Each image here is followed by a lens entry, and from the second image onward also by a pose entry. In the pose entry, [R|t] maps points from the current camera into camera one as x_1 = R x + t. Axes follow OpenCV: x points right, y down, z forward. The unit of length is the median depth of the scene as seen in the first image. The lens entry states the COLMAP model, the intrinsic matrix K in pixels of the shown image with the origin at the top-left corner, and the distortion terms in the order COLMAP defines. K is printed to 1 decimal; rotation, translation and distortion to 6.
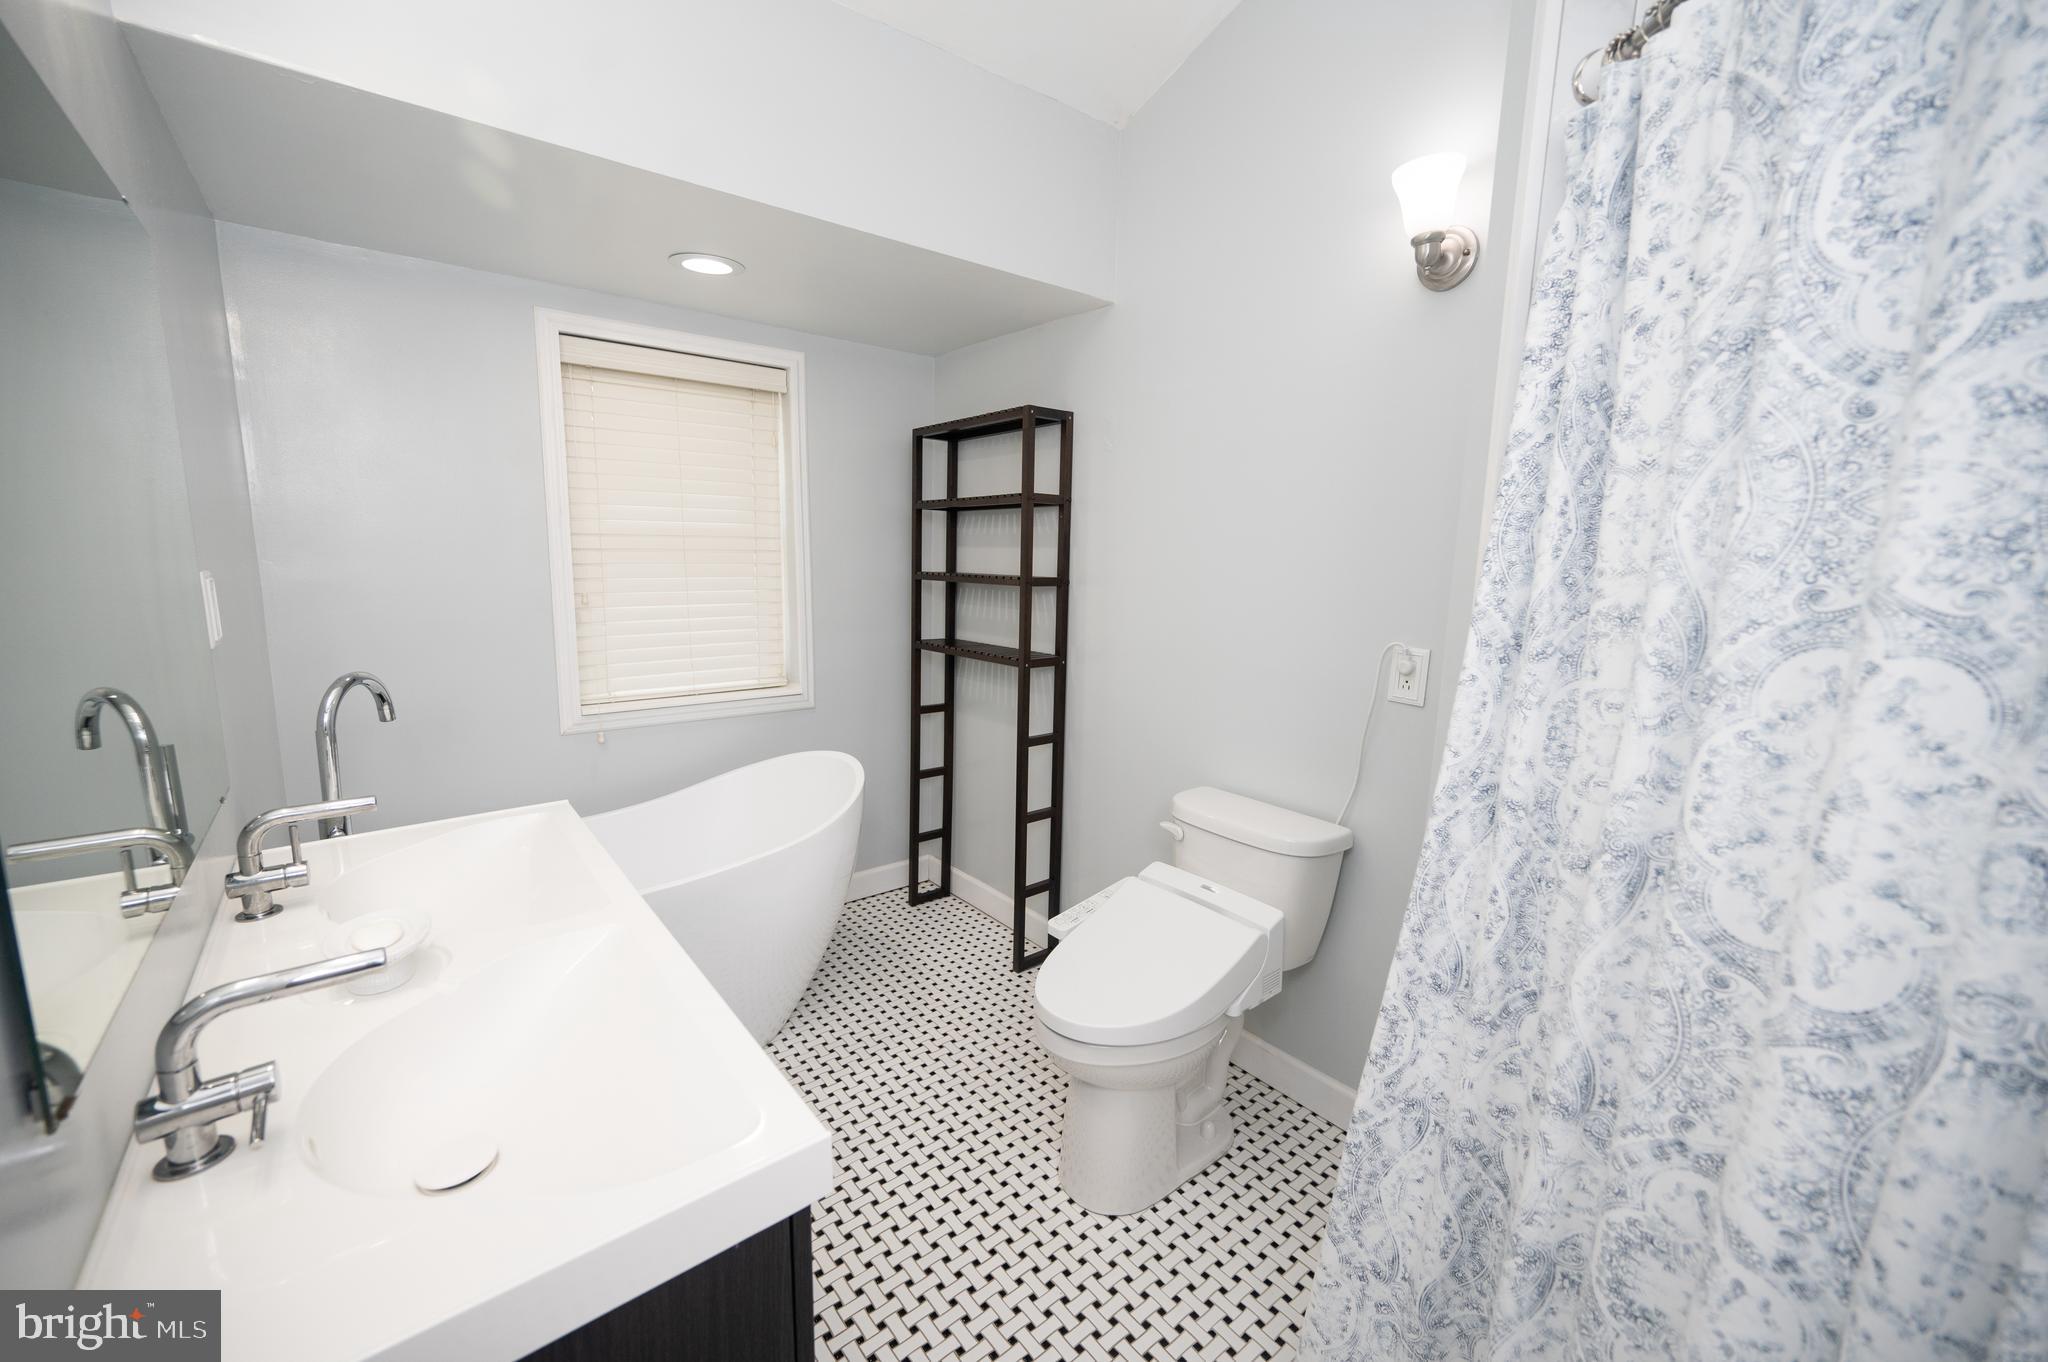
lens RADIAL K [[806.9, 0, 1032.1], [0, 806.9, 689.9], [0, 0, 1]] dist [-0.000129, 0.000002]
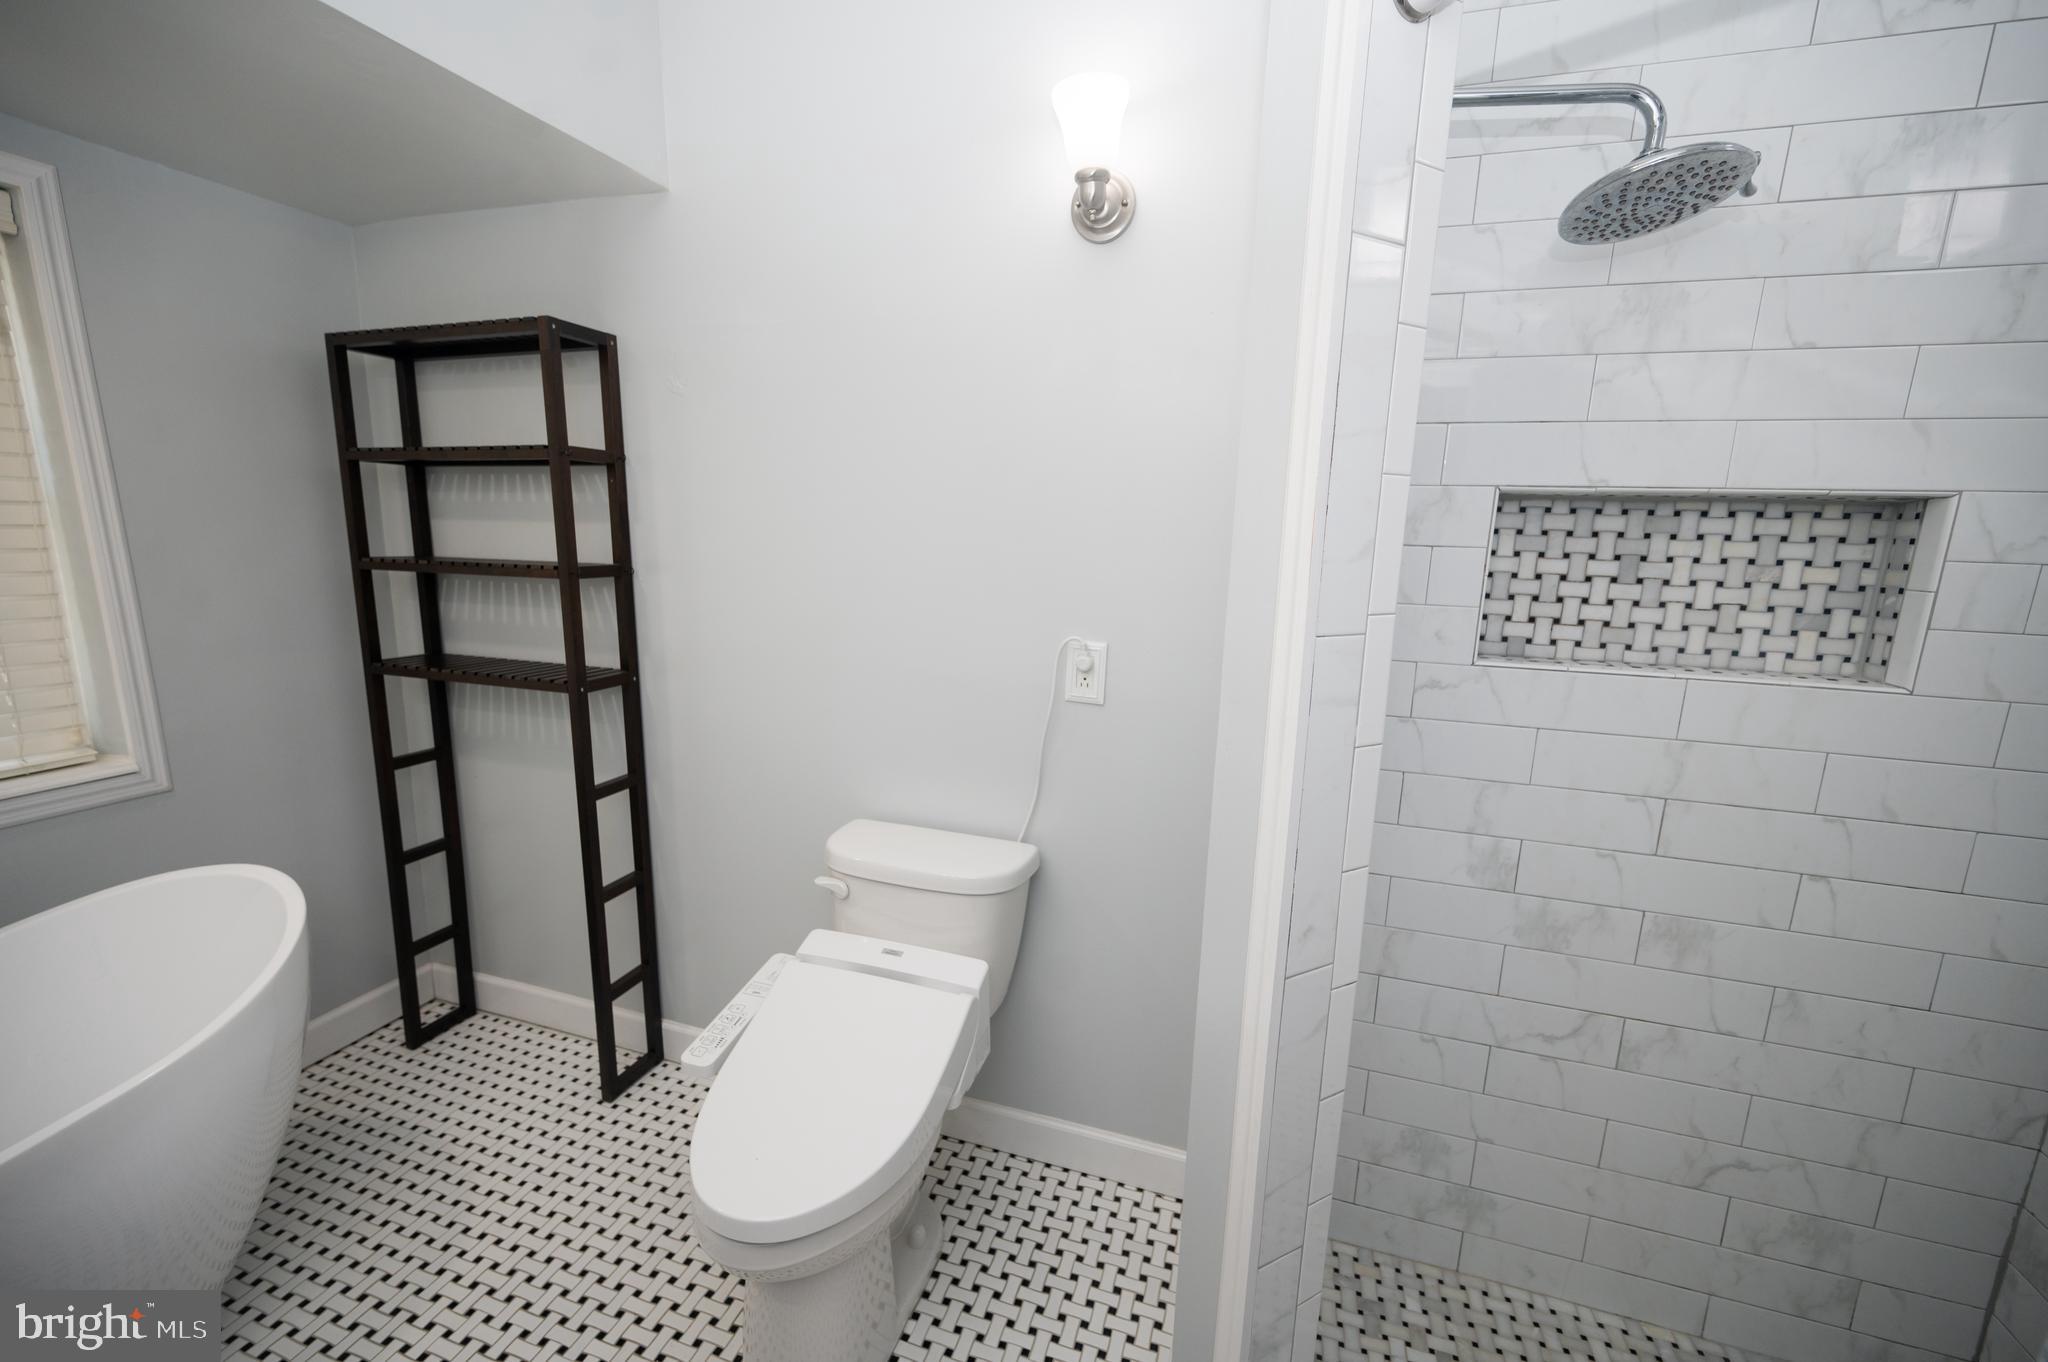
lens RADIAL K [[806.9, 0, 1032.1], [0, 806.9, 689.9], [0, 0, 1]] dist [-0.000129, 0.000002]
pose [[0.841502, -0.099947, 0.530929, -0.047132], [0.081034, 0.994971, 0.058866, -0.037042], [-0.534143, -0.006513, 0.845369, 0.170268]]
